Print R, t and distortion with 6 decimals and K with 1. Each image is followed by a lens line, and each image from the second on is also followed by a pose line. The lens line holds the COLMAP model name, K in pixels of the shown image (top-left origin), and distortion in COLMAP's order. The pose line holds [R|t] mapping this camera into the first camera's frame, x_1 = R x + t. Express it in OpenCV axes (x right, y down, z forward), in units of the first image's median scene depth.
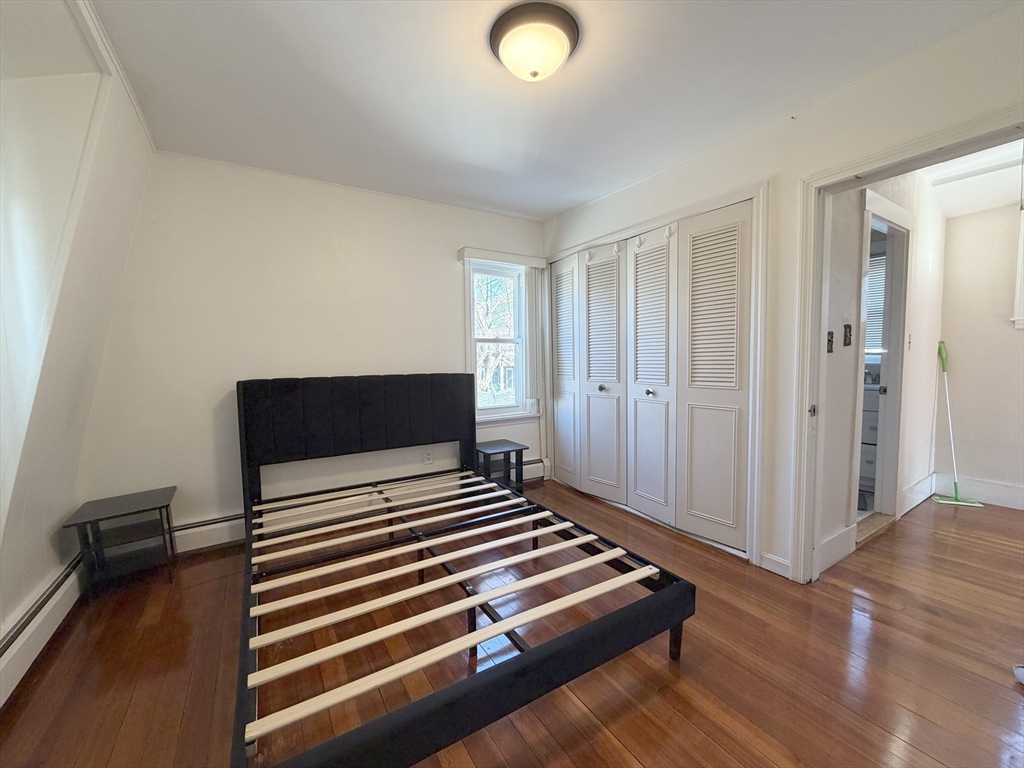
lens RADIAL K [[407.1, 0, 504.6], [0, 407.1, 386.3], [0, 0, 1]] dist [-0.000328, -0.000012]
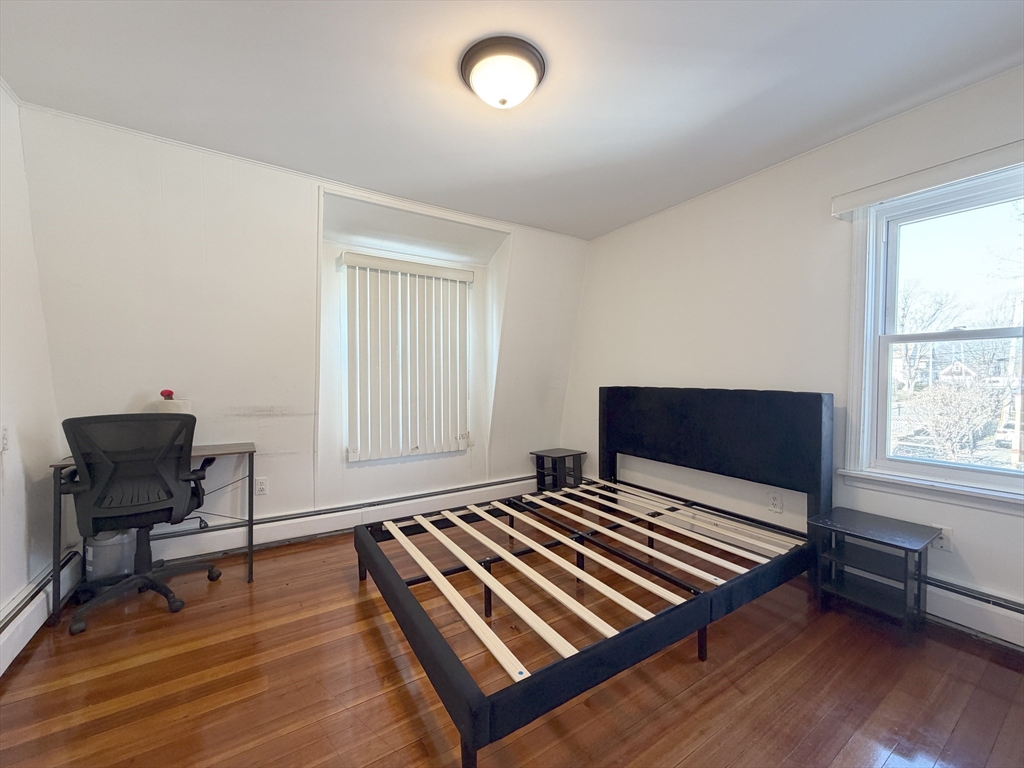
lens RADIAL K [[407.1, 0, 506.6], [0, 407.1, 382.2], [0, 0, 1]] dist [-0.000328, -0.000012]
pose [[0.015458, 0.037337, -0.999183, 0.653952], [-0.057425, 0.997686, 0.036392, -0.054178], [0.998230, 0.056816, 0.017566, 0.583287]]
